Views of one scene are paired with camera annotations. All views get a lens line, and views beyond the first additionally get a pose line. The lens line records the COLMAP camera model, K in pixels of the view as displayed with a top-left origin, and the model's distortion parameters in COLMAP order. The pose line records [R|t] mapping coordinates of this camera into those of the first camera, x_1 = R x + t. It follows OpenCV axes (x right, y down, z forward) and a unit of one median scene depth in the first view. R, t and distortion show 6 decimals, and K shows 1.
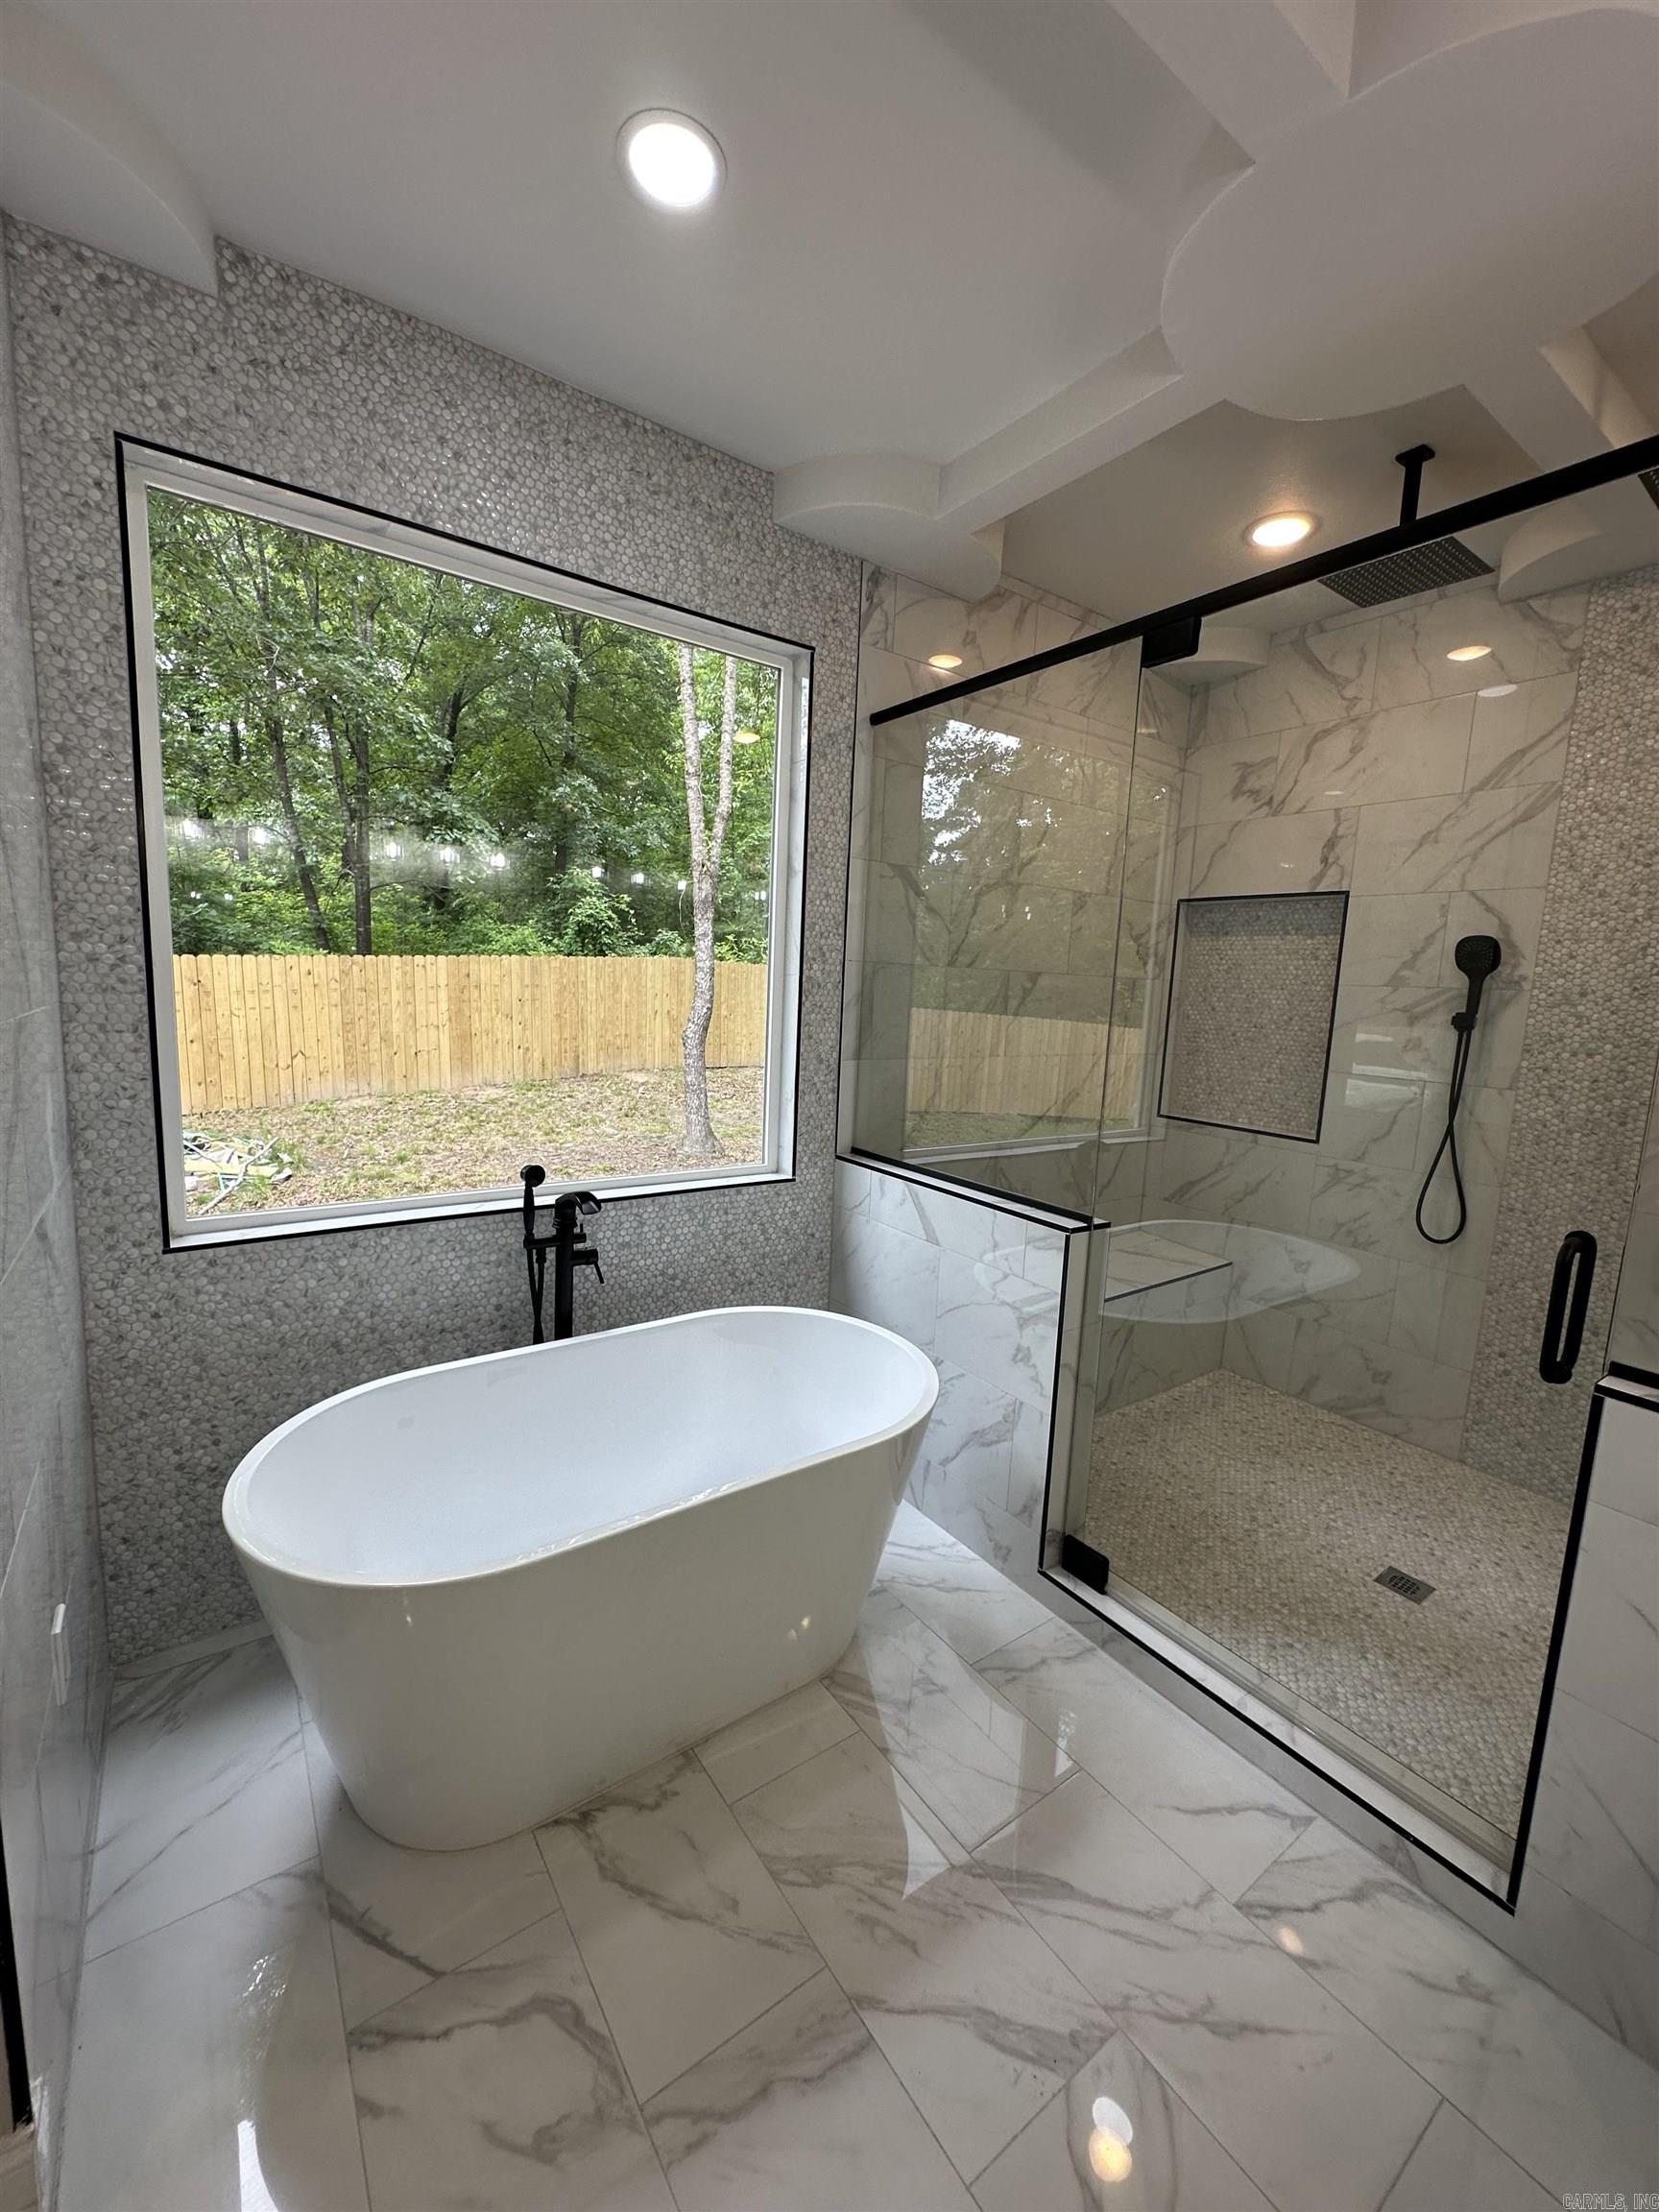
lens RADIAL K [[882.1, 0, 828.7], [0, 882.1, 1104.1], [0, 0, 1]] dist [-0.003256, 0.001203]
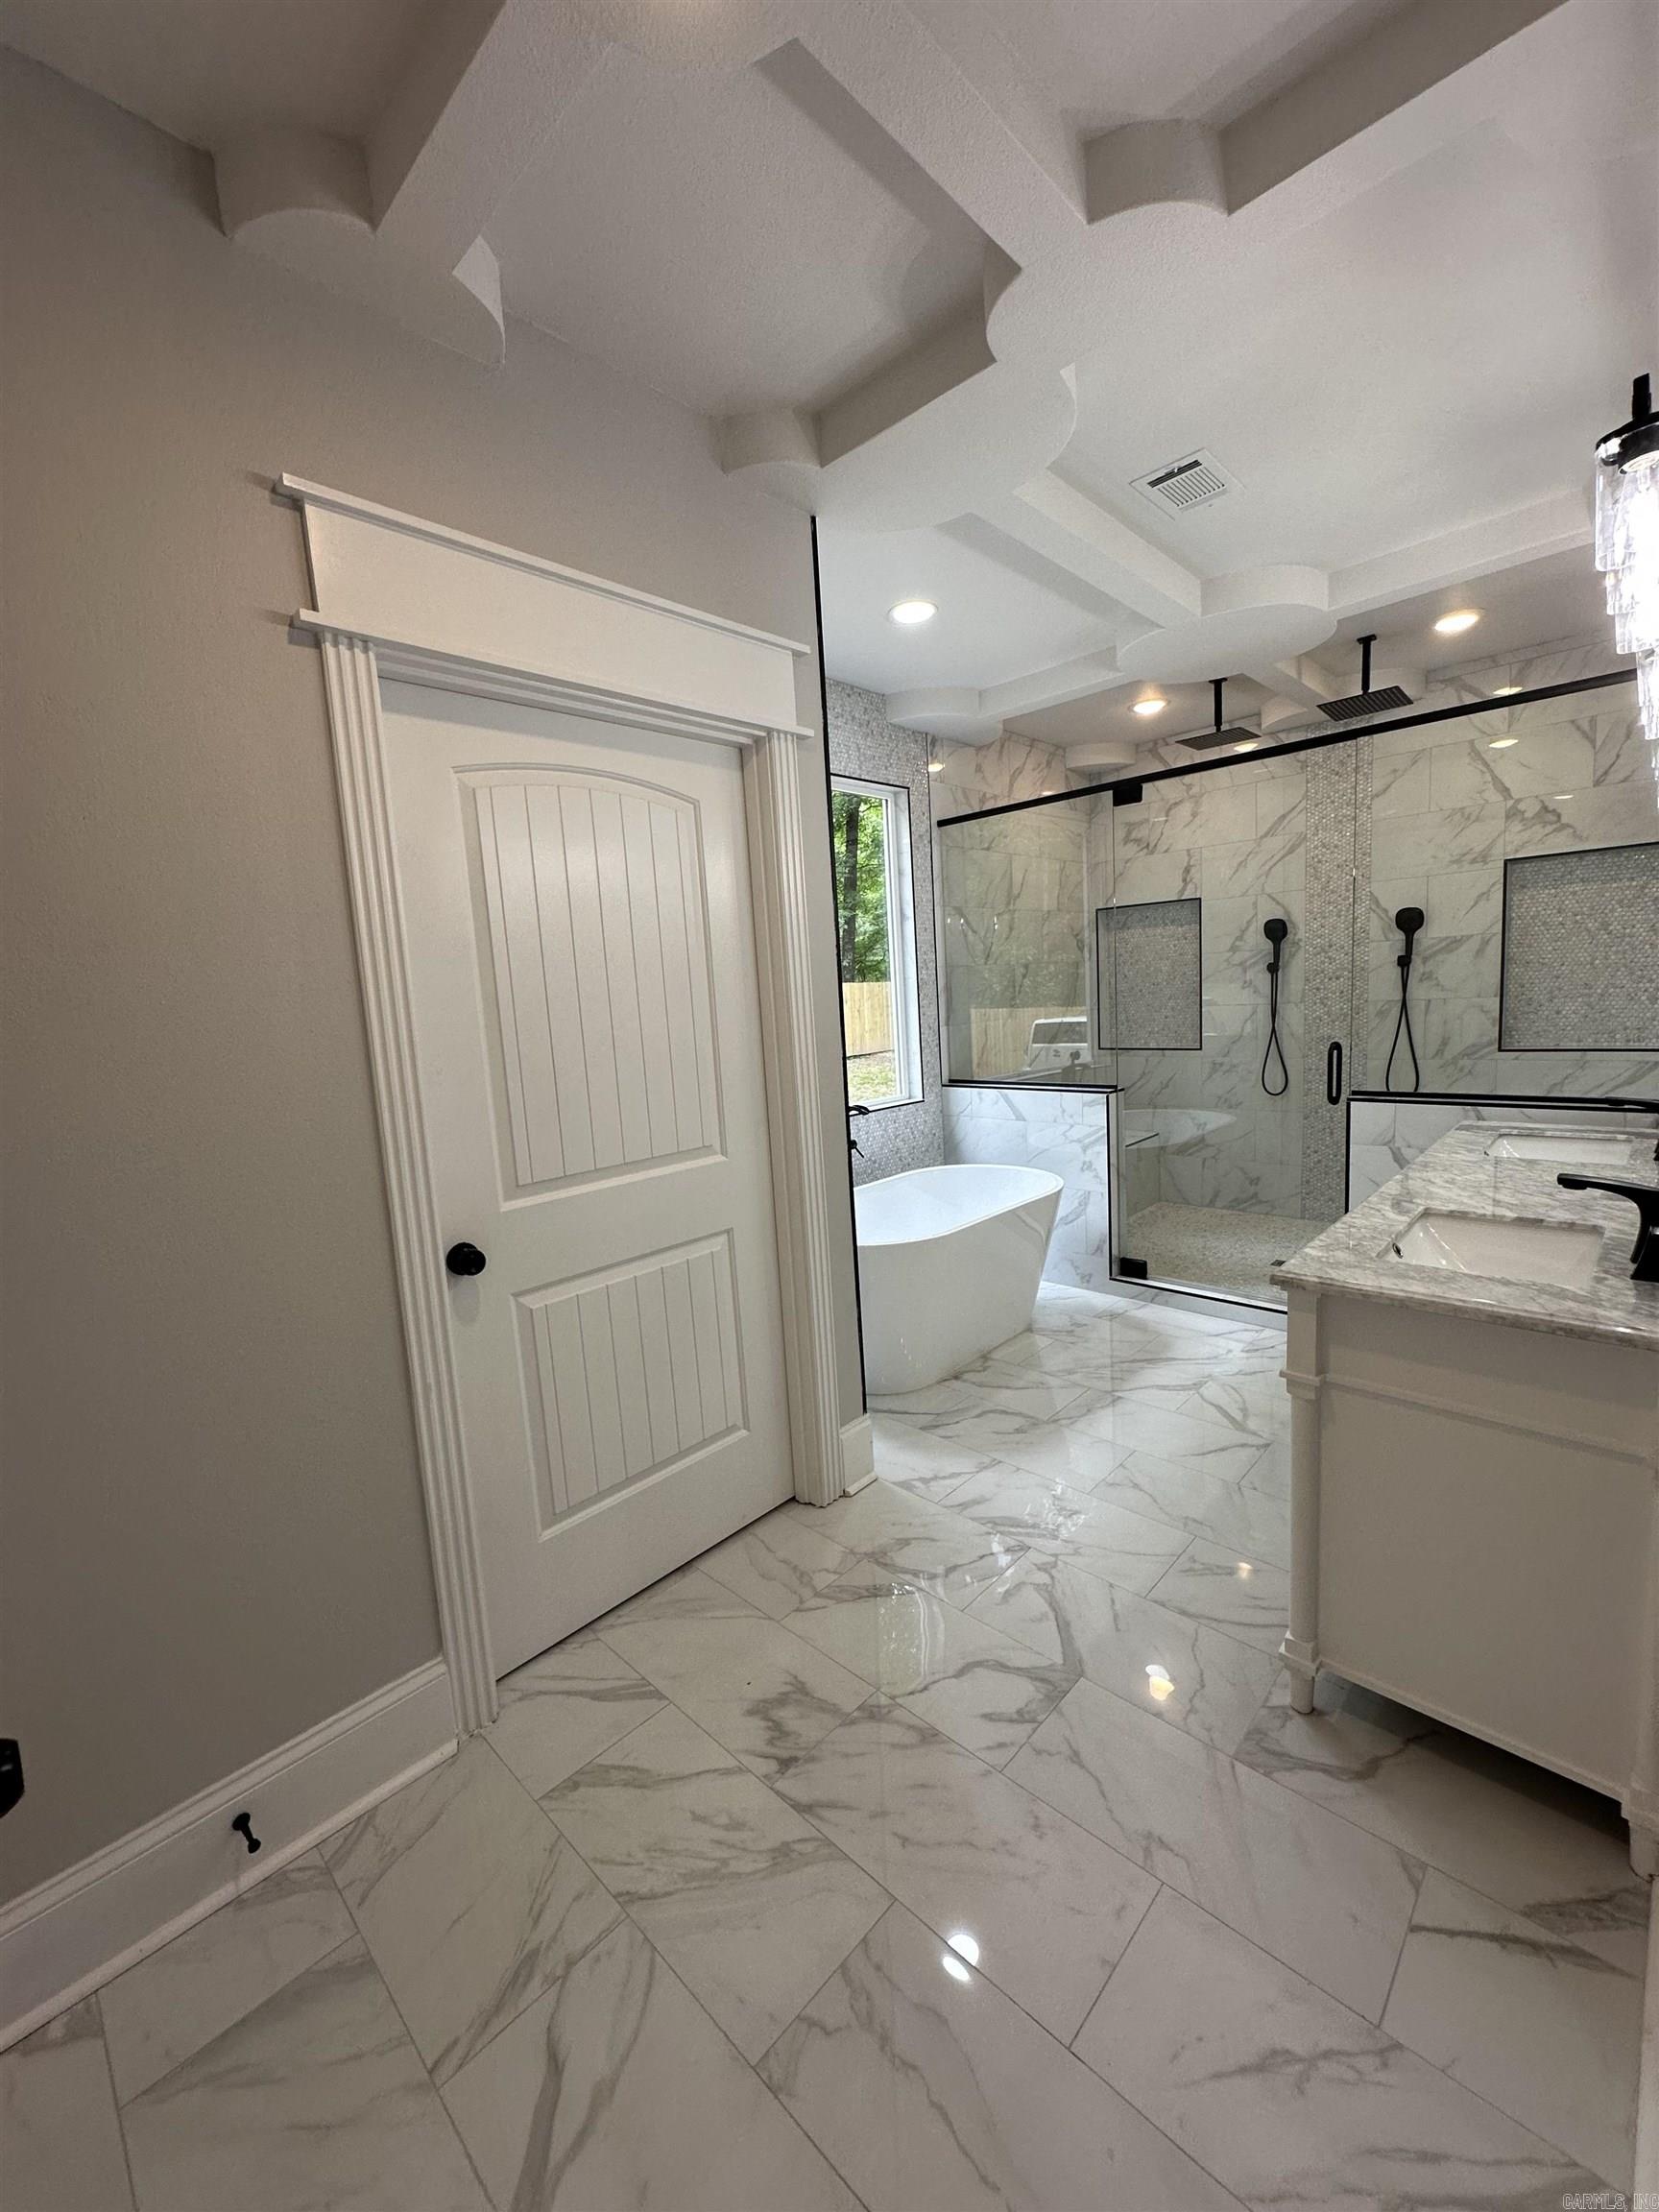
lens RADIAL K [[882.1, 0, 830.1], [0, 882.1, 1104.8], [0, 0, 1]] dist [-0.003256, 0.001203]
pose [[0.978604, -0.122374, 0.165406, -0.481720], [0.124214, 0.992255, -0.000786, 0.071625], [-0.164029, 0.021315, 0.986225, -0.600191]]
